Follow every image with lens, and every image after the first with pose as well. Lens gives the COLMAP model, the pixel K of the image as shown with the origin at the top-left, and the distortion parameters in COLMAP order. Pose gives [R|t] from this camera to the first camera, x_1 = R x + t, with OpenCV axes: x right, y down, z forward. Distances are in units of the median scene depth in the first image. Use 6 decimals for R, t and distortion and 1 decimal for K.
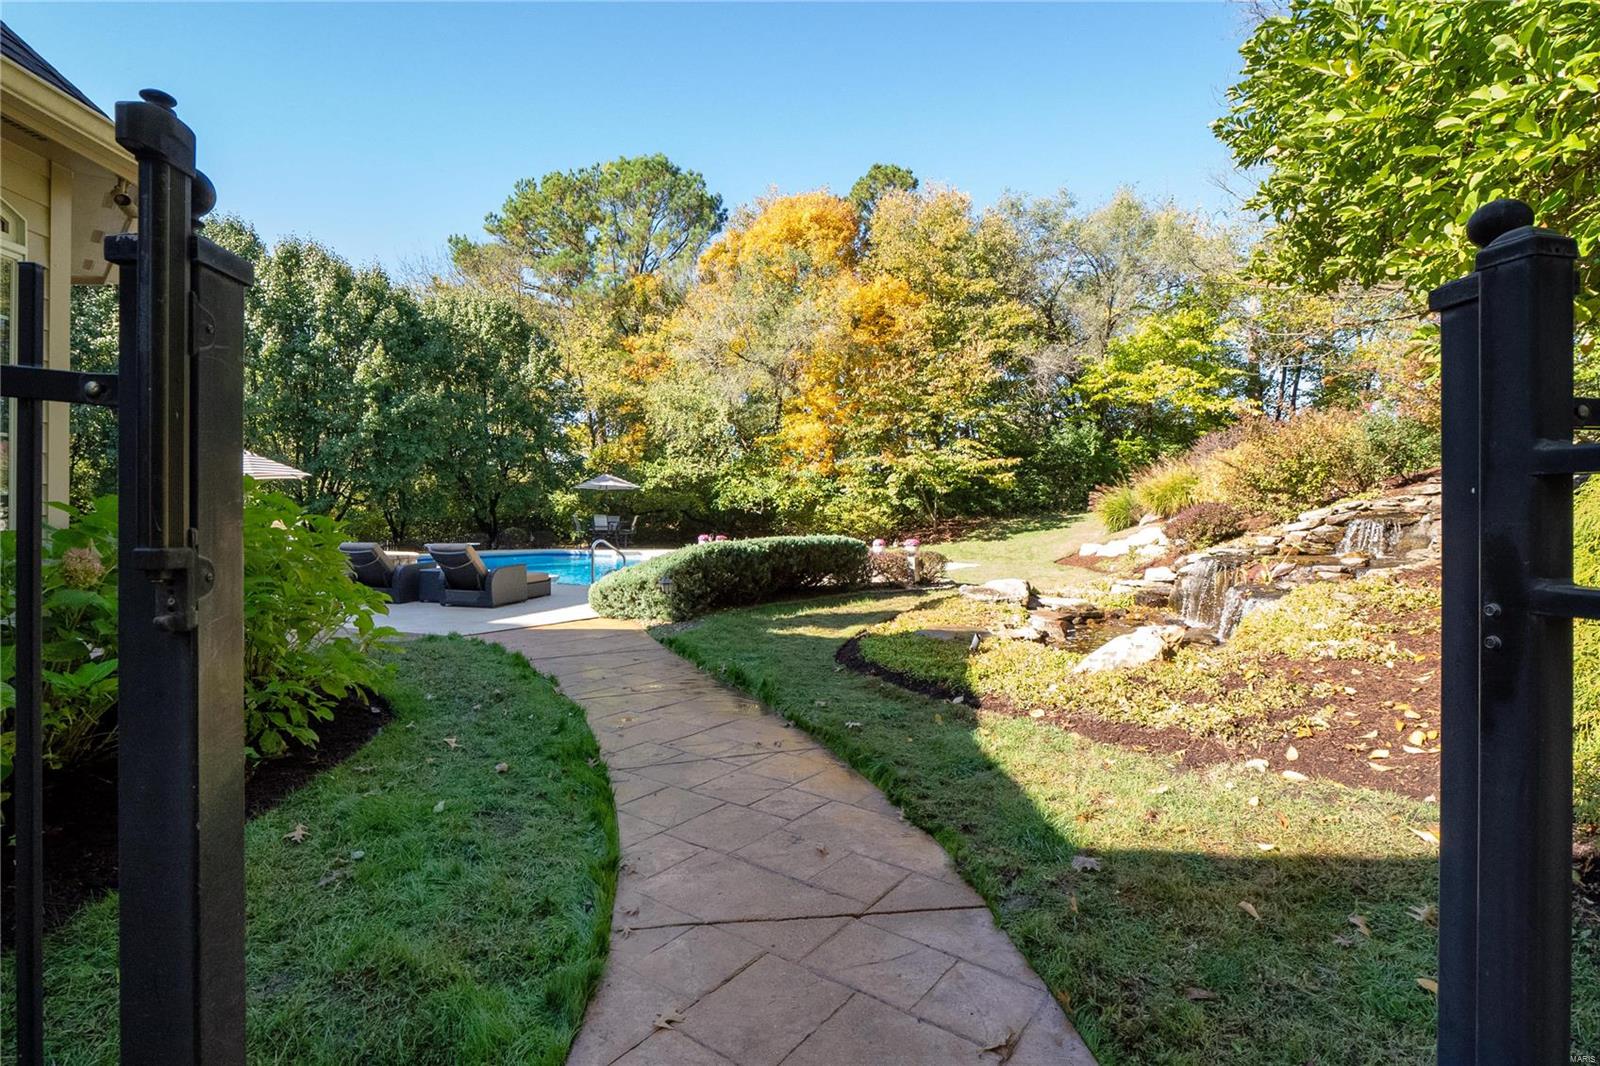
lens RADIAL K [[730.8, 0, 813.9], [0, 730.8, 534.1], [0, 0, 1]] dist [-0.000931, -0.000223]
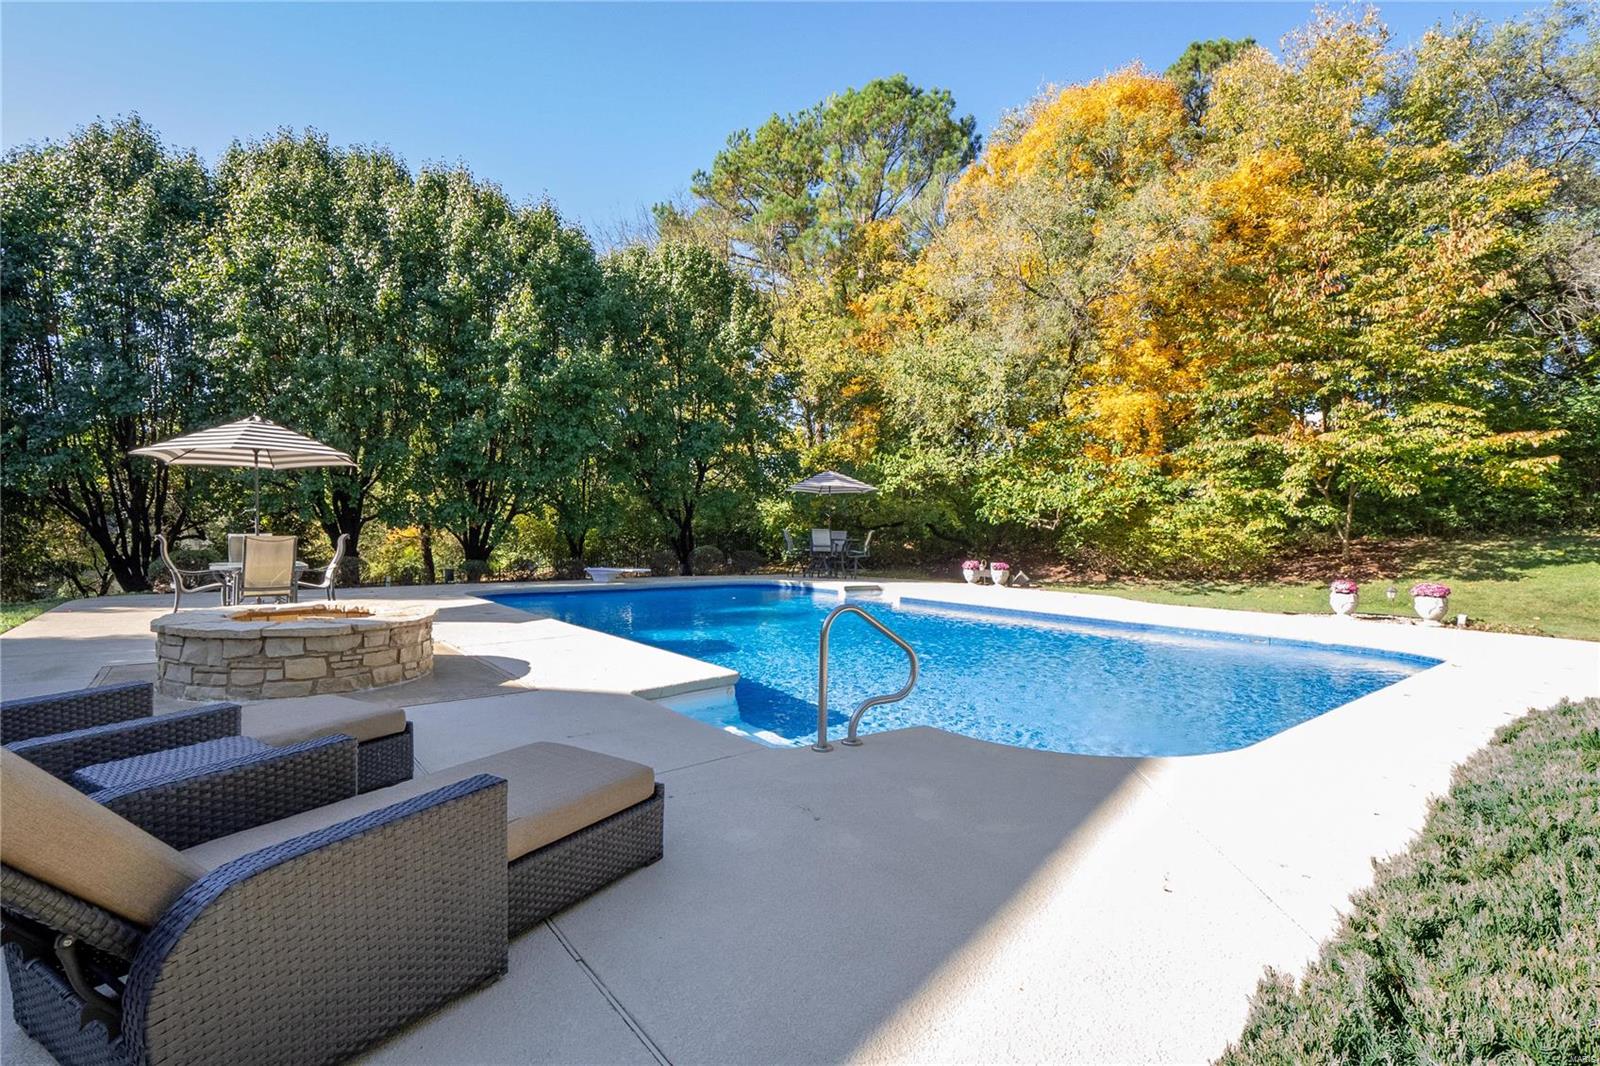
lens RADIAL K [[730.8, 0, 813.9], [0, 730.8, 534.1], [0, 0, 1]] dist [-0.000931, -0.000223]
pose [[0.960177, 0.009817, -0.279219, -0.097416], [-0.015594, 0.999708, -0.018475, -0.008020], [0.278956, 0.022094, 0.960050, 0.307954]]
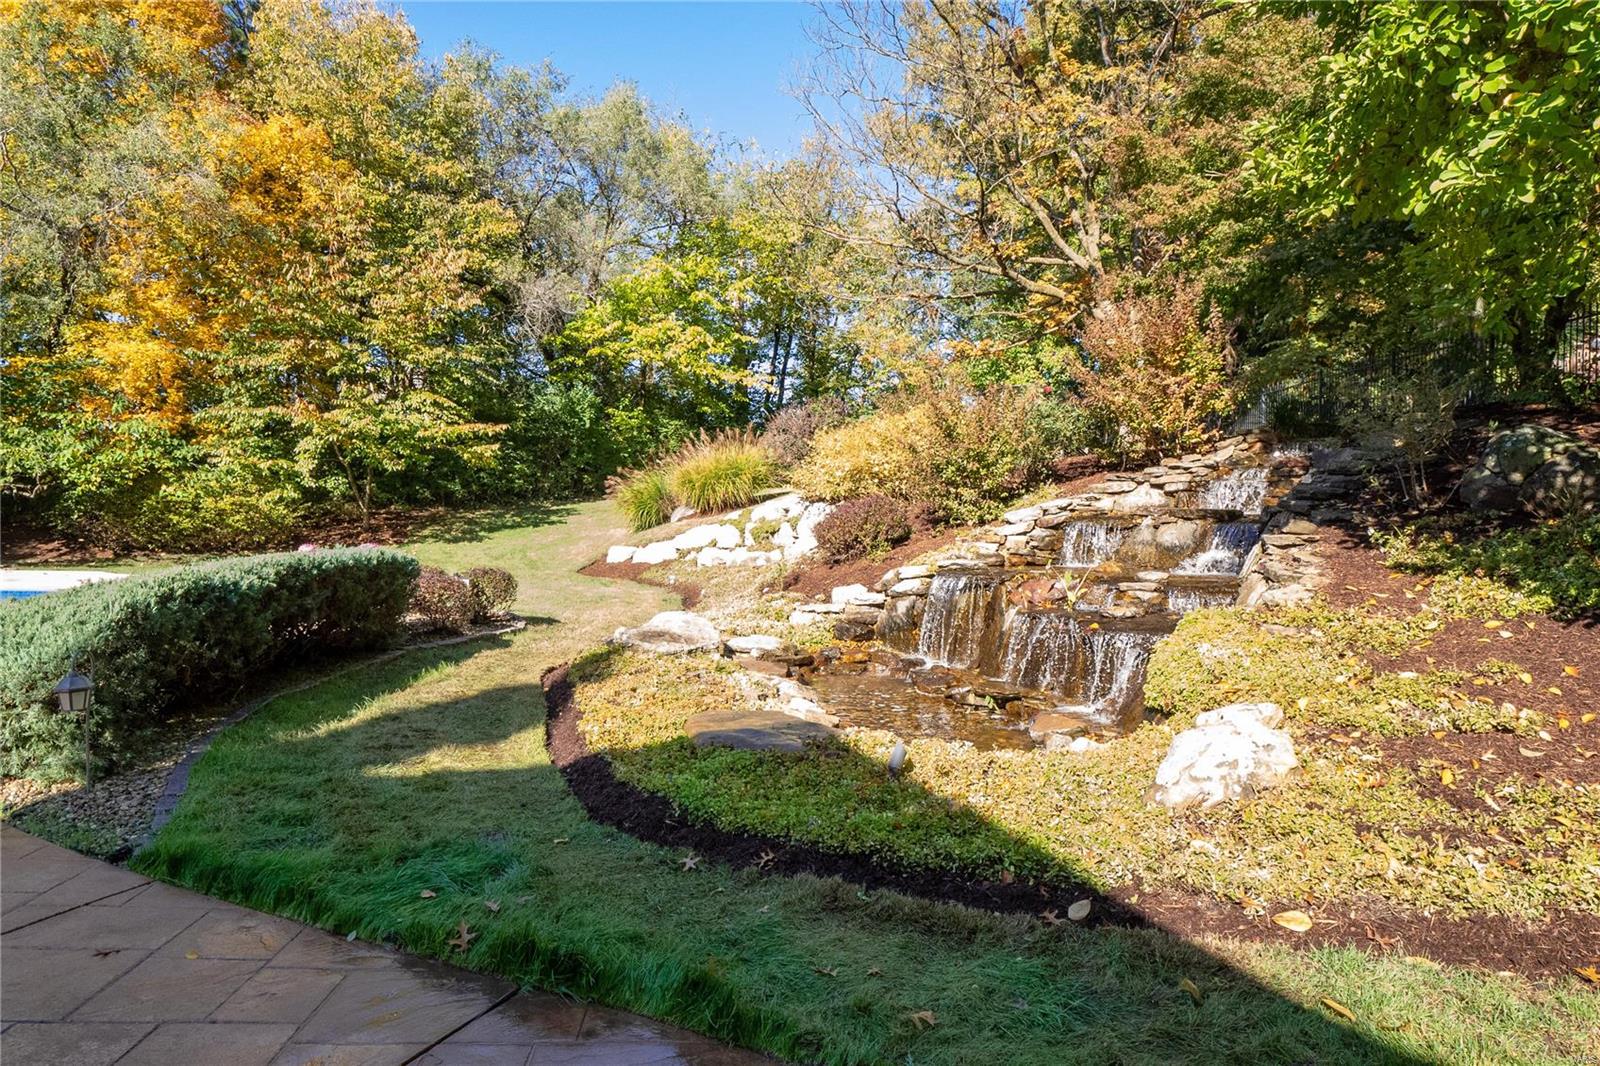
lens RADIAL K [[946.7, 0, 780.6], [0, 946.7, 530.9], [0, 0, 1]] dist [-0.002466, -0.001061]
pose [[0.794983, -0.003872, 0.606619, -0.058689], [0.001808, 0.999990, 0.004014, -0.004603], [-0.606629, -0.002094, 0.794982, 0.108548]]
